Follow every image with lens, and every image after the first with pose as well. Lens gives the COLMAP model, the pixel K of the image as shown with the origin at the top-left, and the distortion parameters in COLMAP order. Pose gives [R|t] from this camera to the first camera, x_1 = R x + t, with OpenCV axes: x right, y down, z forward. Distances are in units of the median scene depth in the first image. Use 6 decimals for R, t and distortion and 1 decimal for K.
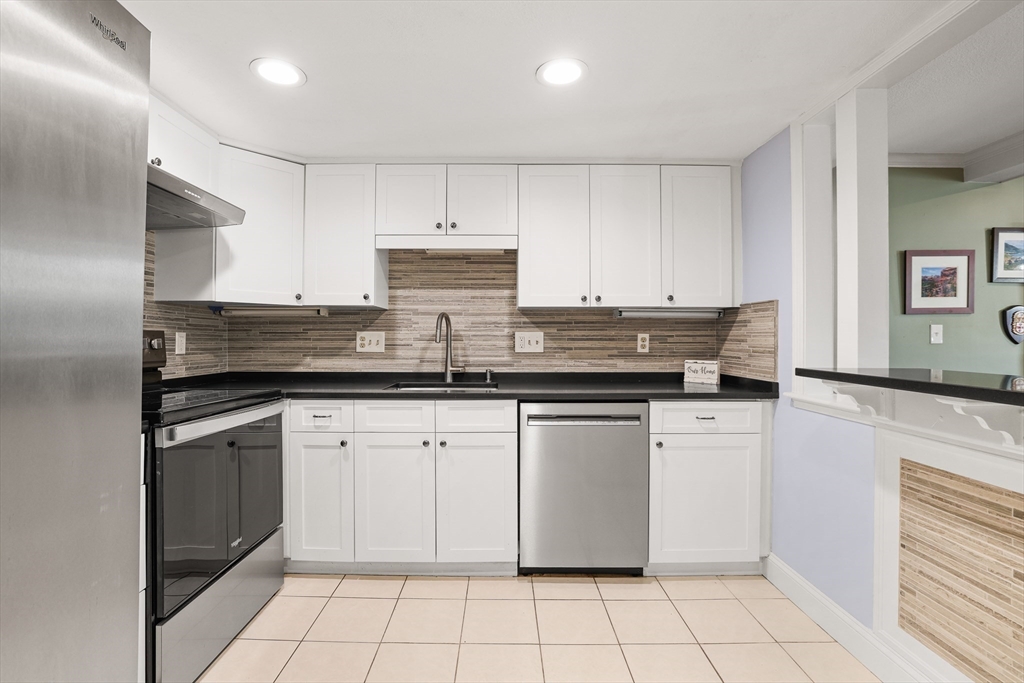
lens RADIAL K [[448.6, 0, 512.0], [0, 448.6, 341.5], [0, 0, 1]] dist [-0.000060, 0.000159]
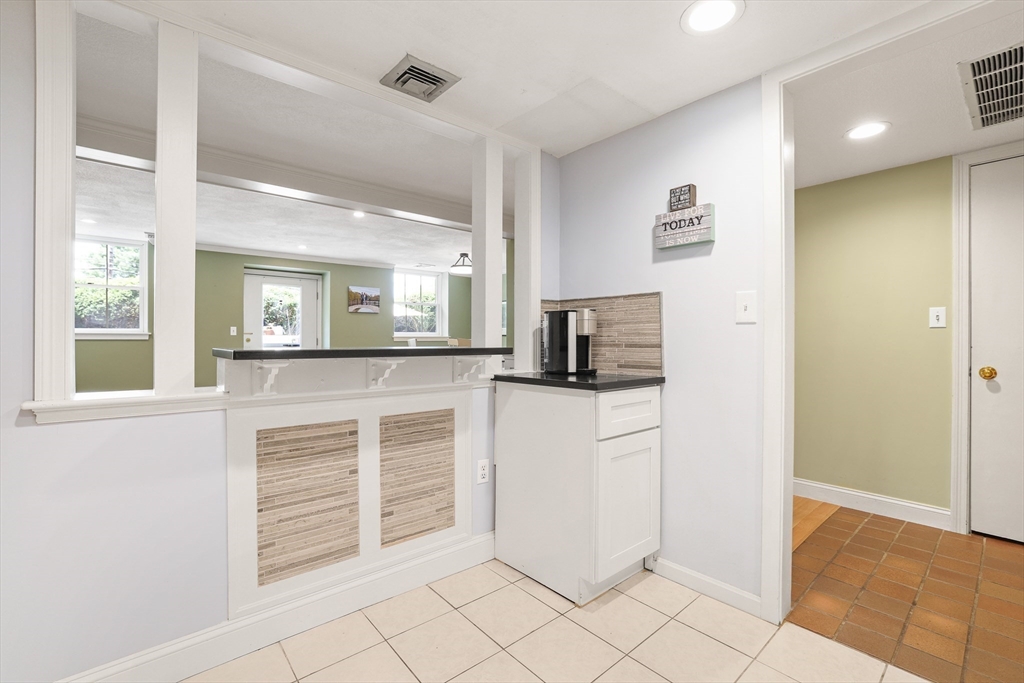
lens RADIAL K [[448.6, 0, 512.0], [0, 448.6, 341.5], [0, 0, 1]] dist [-0.000060, 0.000159]
pose [[-0.639595, -0.009148, 0.768658, -0.356809], [-0.008790, 0.999951, 0.004587, 0.038197], [-0.768662, -0.003823, -0.639644, 1.260403]]
